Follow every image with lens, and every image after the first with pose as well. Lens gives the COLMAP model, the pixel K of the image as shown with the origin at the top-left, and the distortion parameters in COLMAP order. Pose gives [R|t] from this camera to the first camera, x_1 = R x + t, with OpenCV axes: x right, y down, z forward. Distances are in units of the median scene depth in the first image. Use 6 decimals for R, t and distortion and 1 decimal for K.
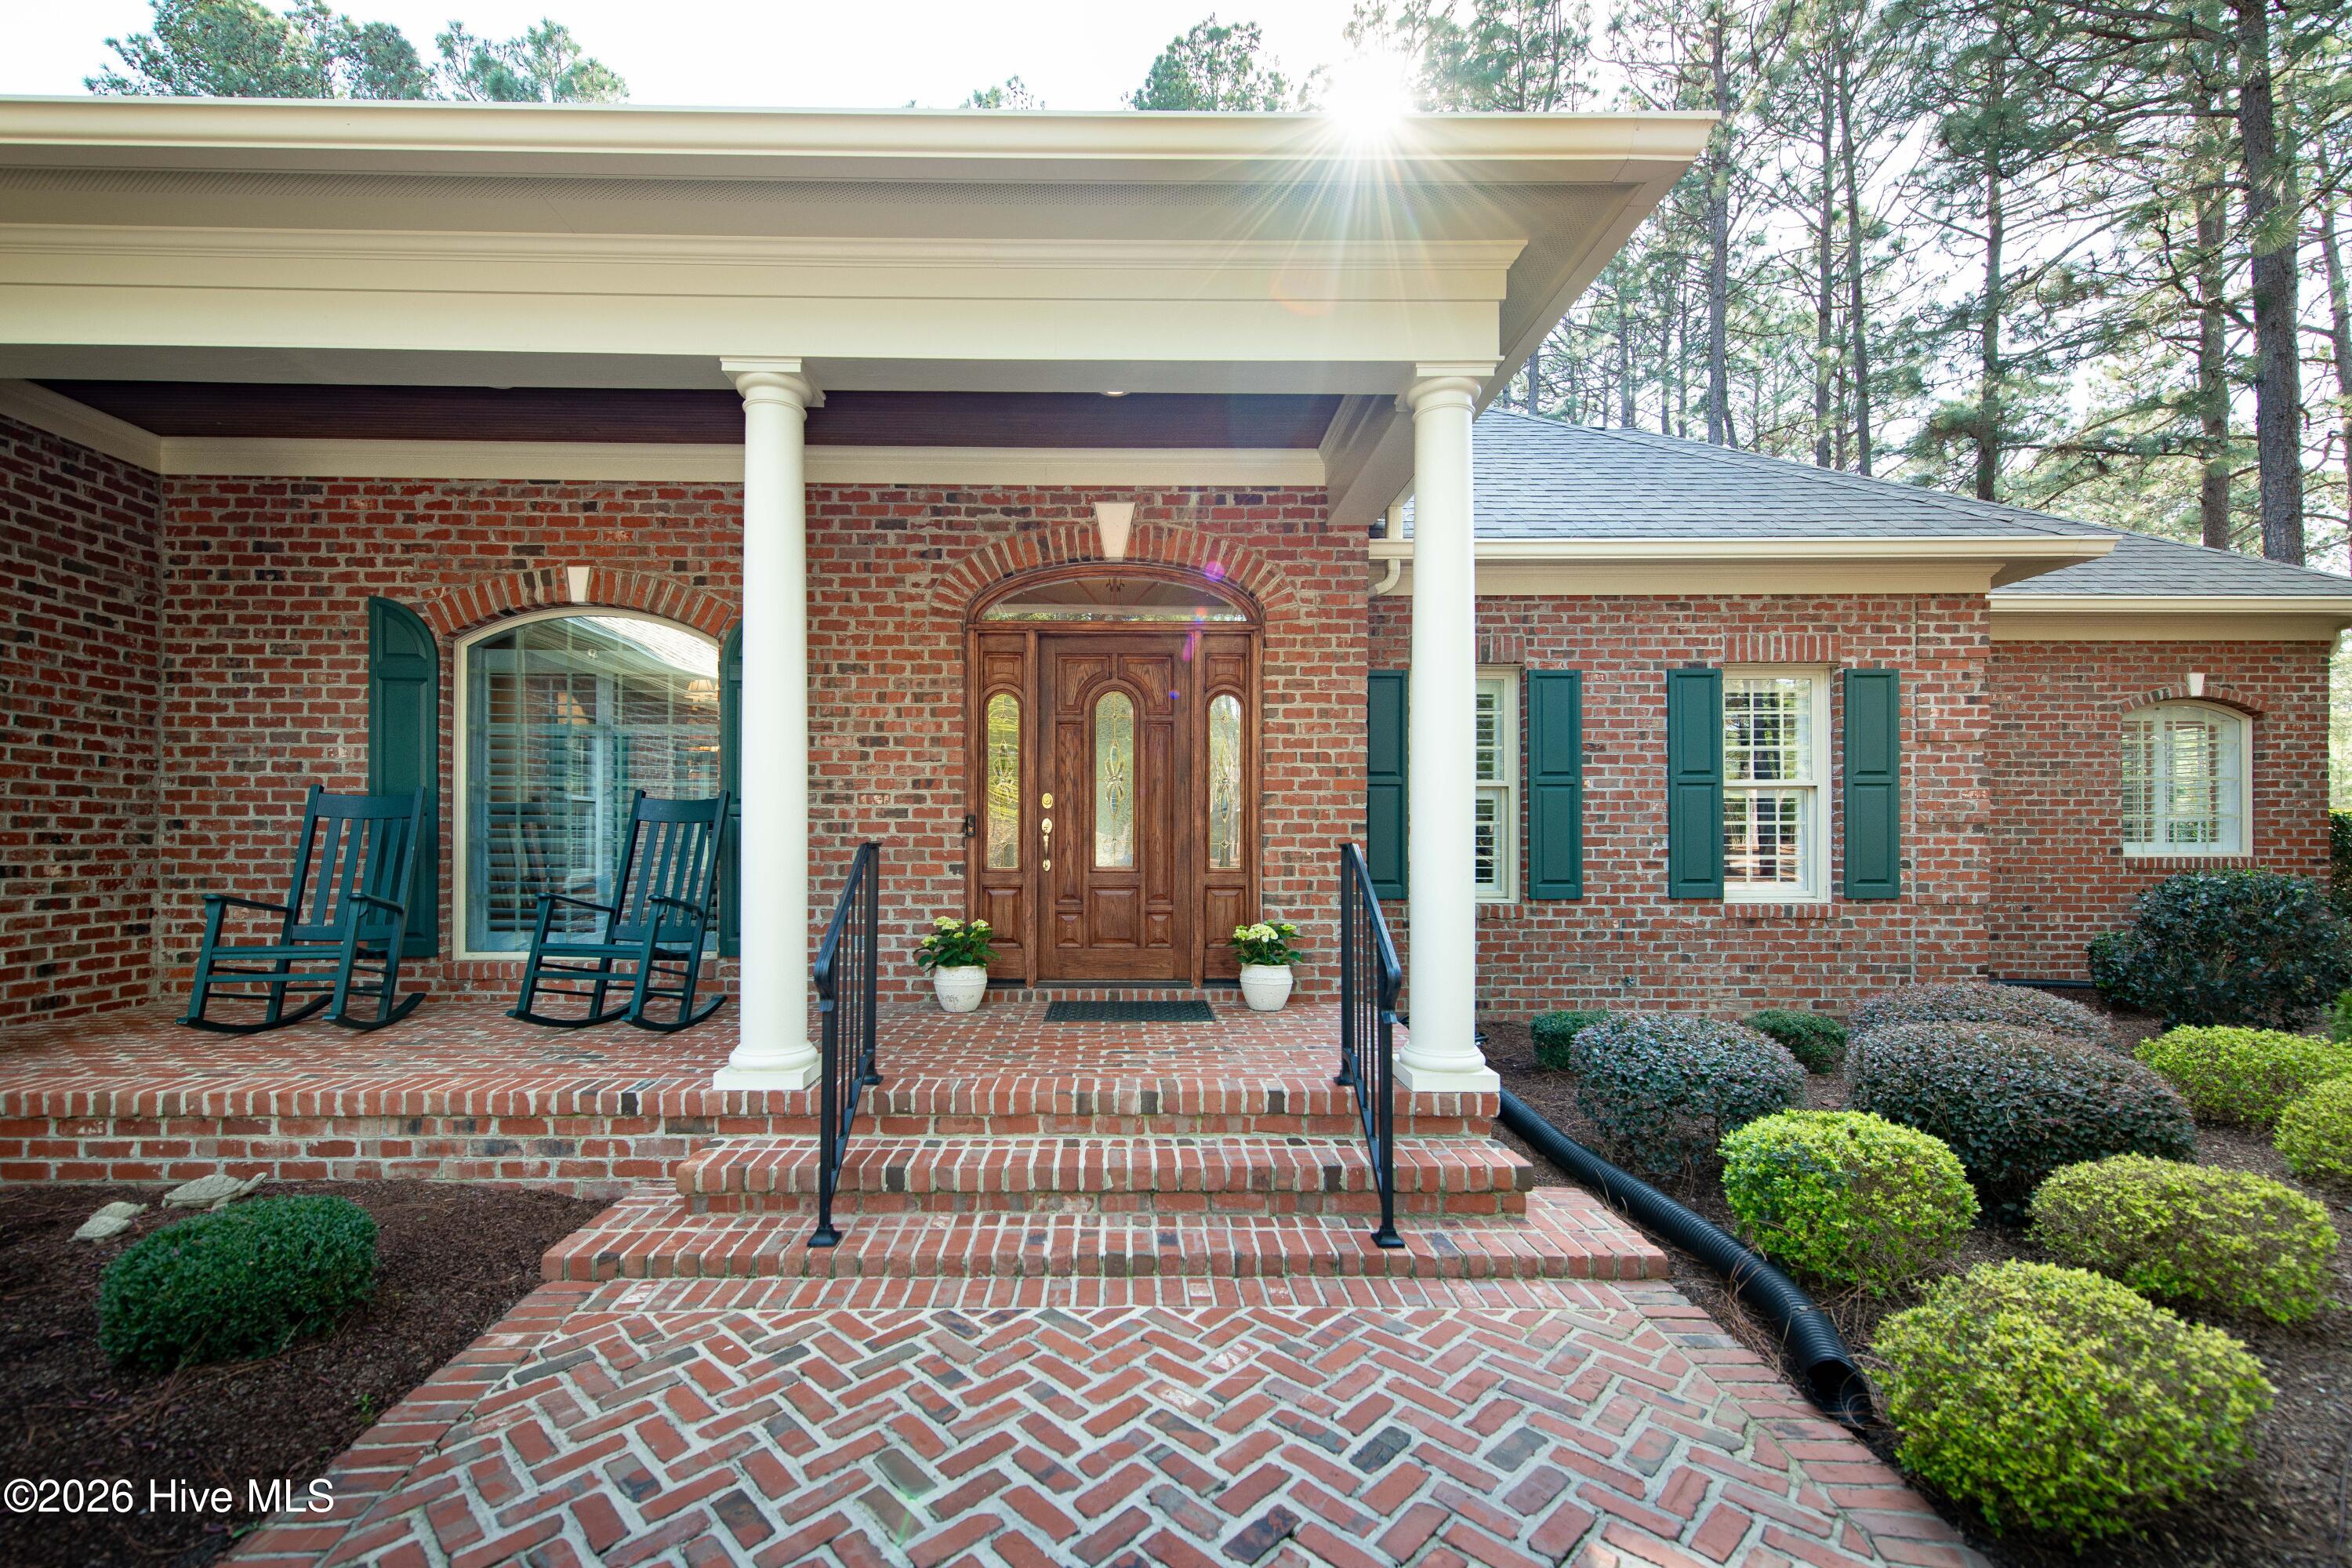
lens RADIAL K [[1036.3, 0, 1162.3], [0, 1036.3, 837.3], [0, 0, 1]] dist [0.024777, -0.007621]
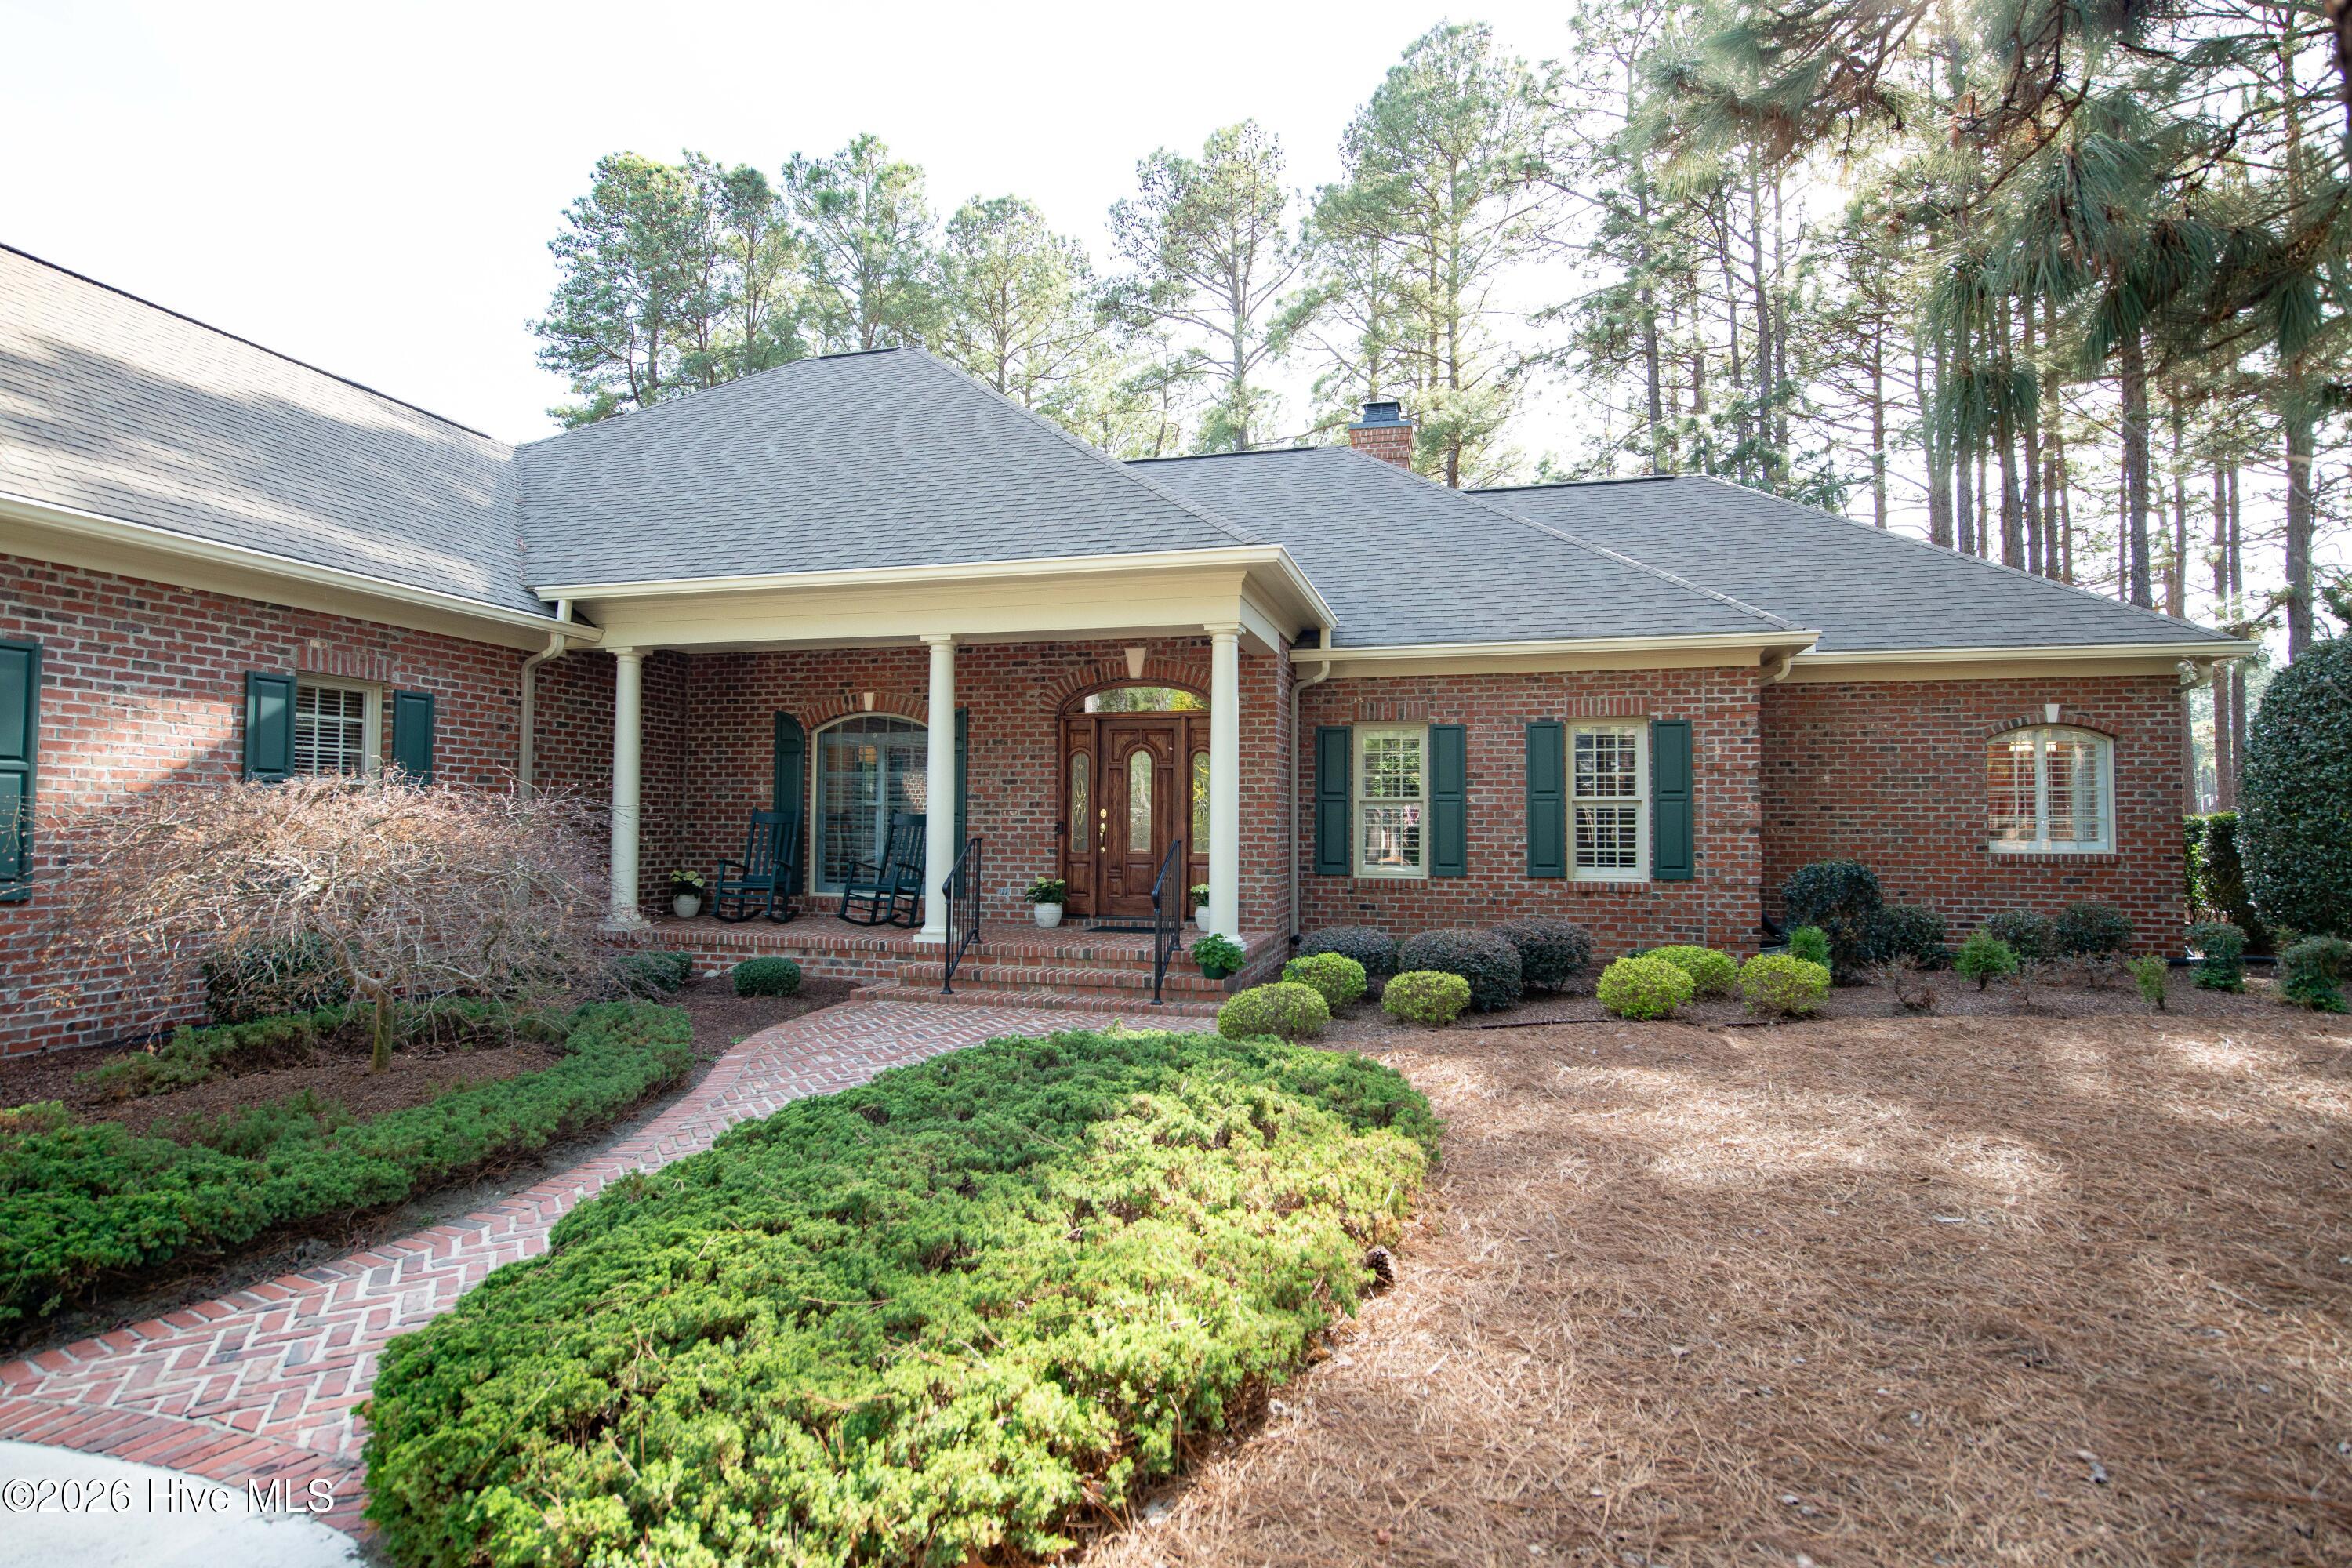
lens RADIAL K [[1240.2, 0, 1176.0], [0, 1240.2, 784.0], [0, 0, 1]] dist [-0.000071, -0.000227]
pose [[0.962235, -0.004643, -0.272181, 0.486343], [-0.003690, 0.999540, -0.030097, -0.018761], [0.272196, 0.029965, 0.961775, -0.831951]]
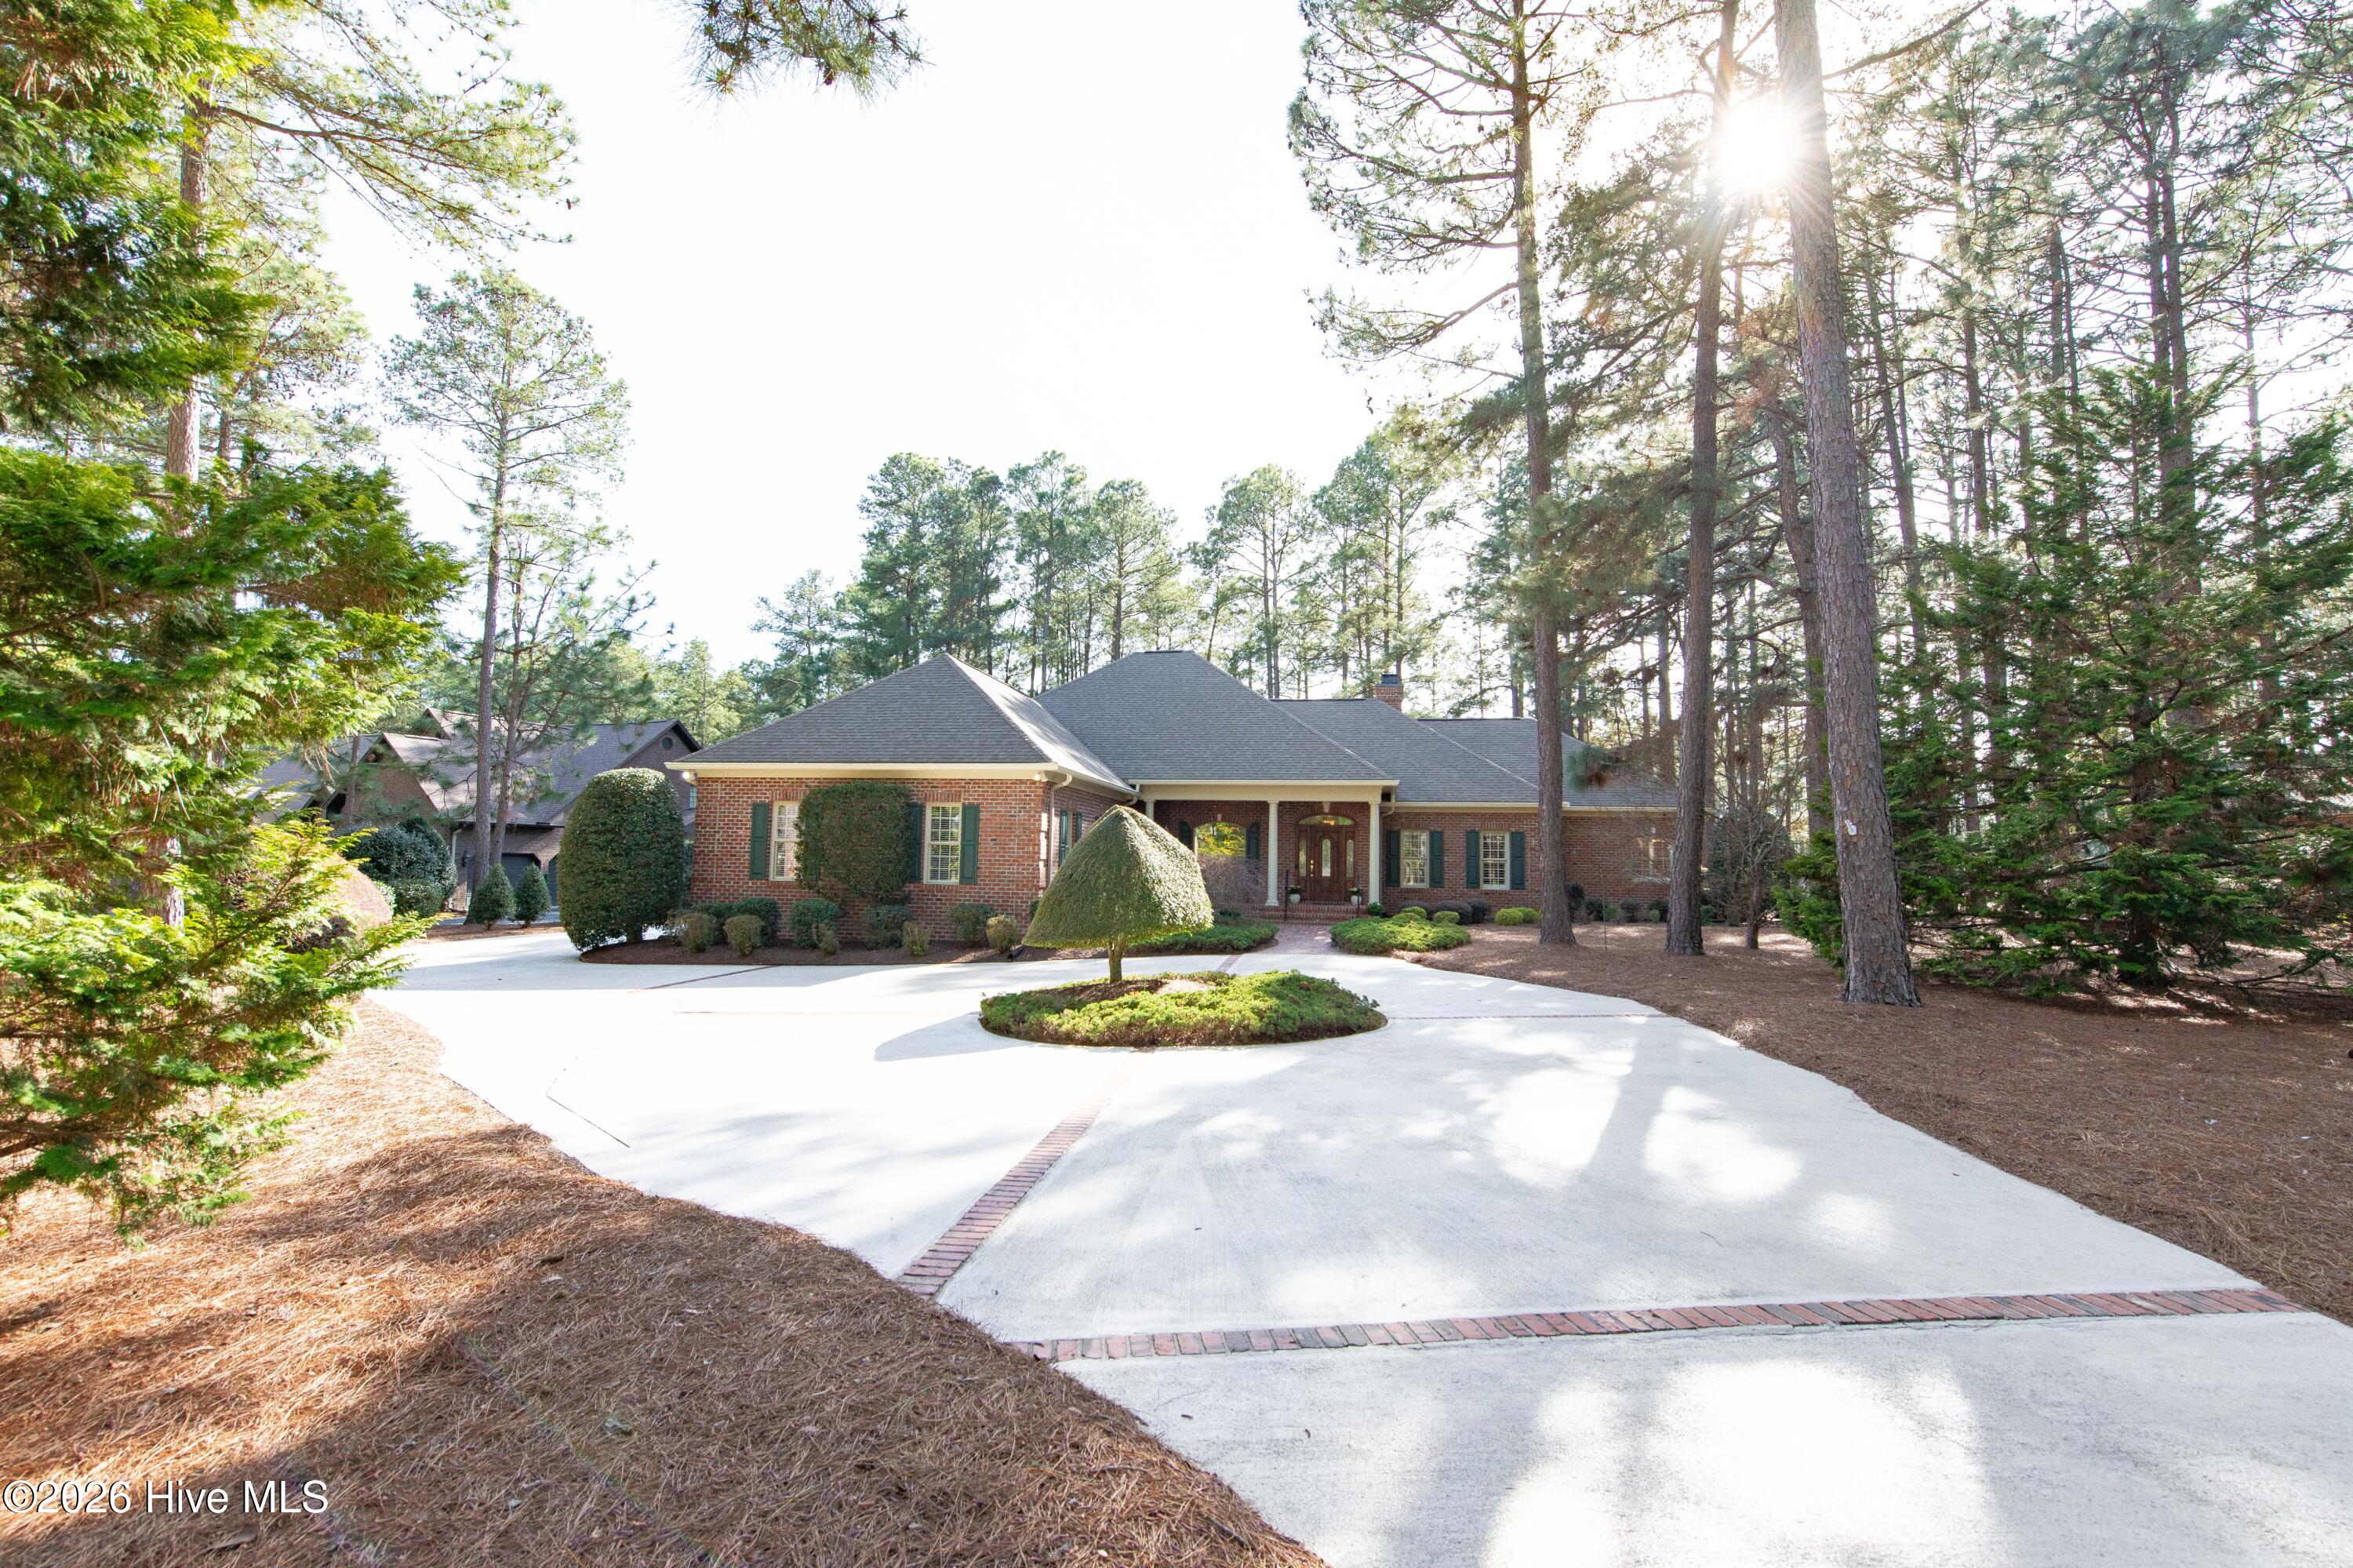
lens RADIAL K [[1032.8, 0, 1176.5], [0, 1032.8, 784.0], [0, 0, 1]] dist [0.000068, 0.000000]
pose [[0.977049, 0.004859, -0.212957, 0.241939], [-0.019276, 0.997655, -0.065672, -0.056201], [0.212139, 0.068270, 0.974852, -3.158641]]
